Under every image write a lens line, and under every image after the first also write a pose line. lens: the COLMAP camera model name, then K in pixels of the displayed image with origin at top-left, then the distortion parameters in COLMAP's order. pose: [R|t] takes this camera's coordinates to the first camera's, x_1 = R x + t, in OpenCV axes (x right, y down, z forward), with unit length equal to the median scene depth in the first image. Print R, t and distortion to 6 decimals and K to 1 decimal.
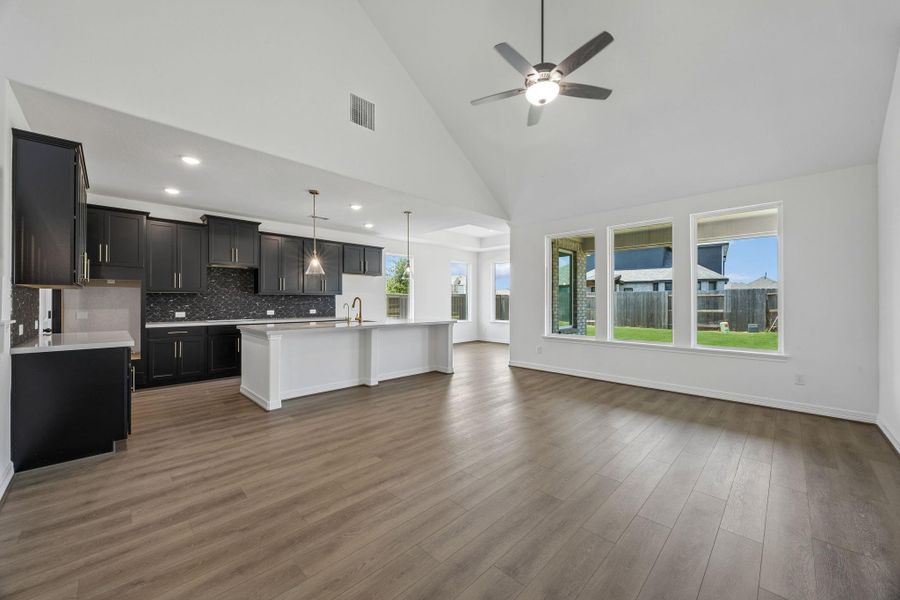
lens RADIAL K [[340.1, 0, 444.3], [0, 340.1, 300.9], [0, 0, 1]] dist [-0.002713, -0.000203]
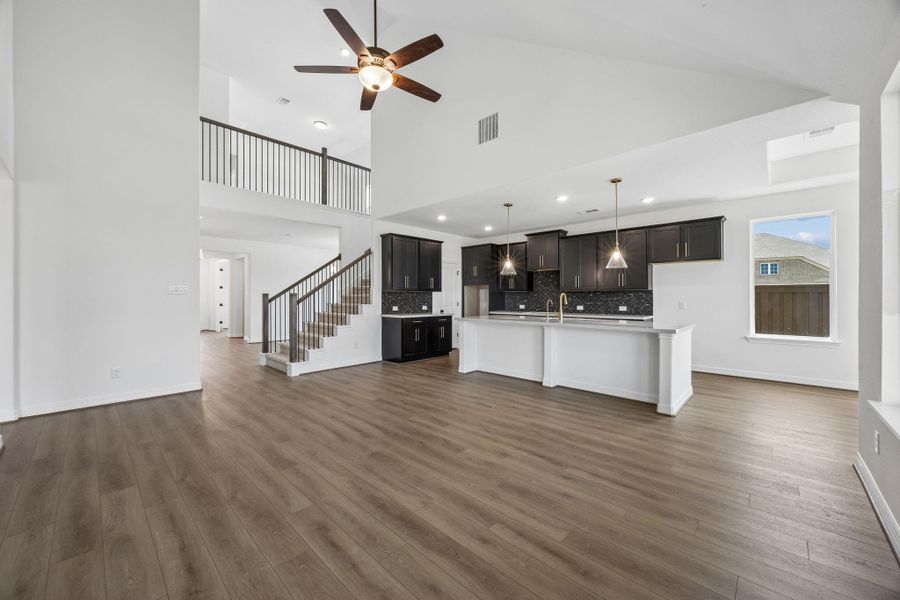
lens RADIAL K [[344.3, 0, 445.5], [0, 344.3, 296.8], [0, 0, 1]] dist [-0.000839, -0.000342]
pose [[0.024976, -0.003208, -0.999683, 0.643101], [0.002526, 0.999992, -0.003146, 0.001662], [0.999685, -0.002446, 0.024984, 0.600631]]
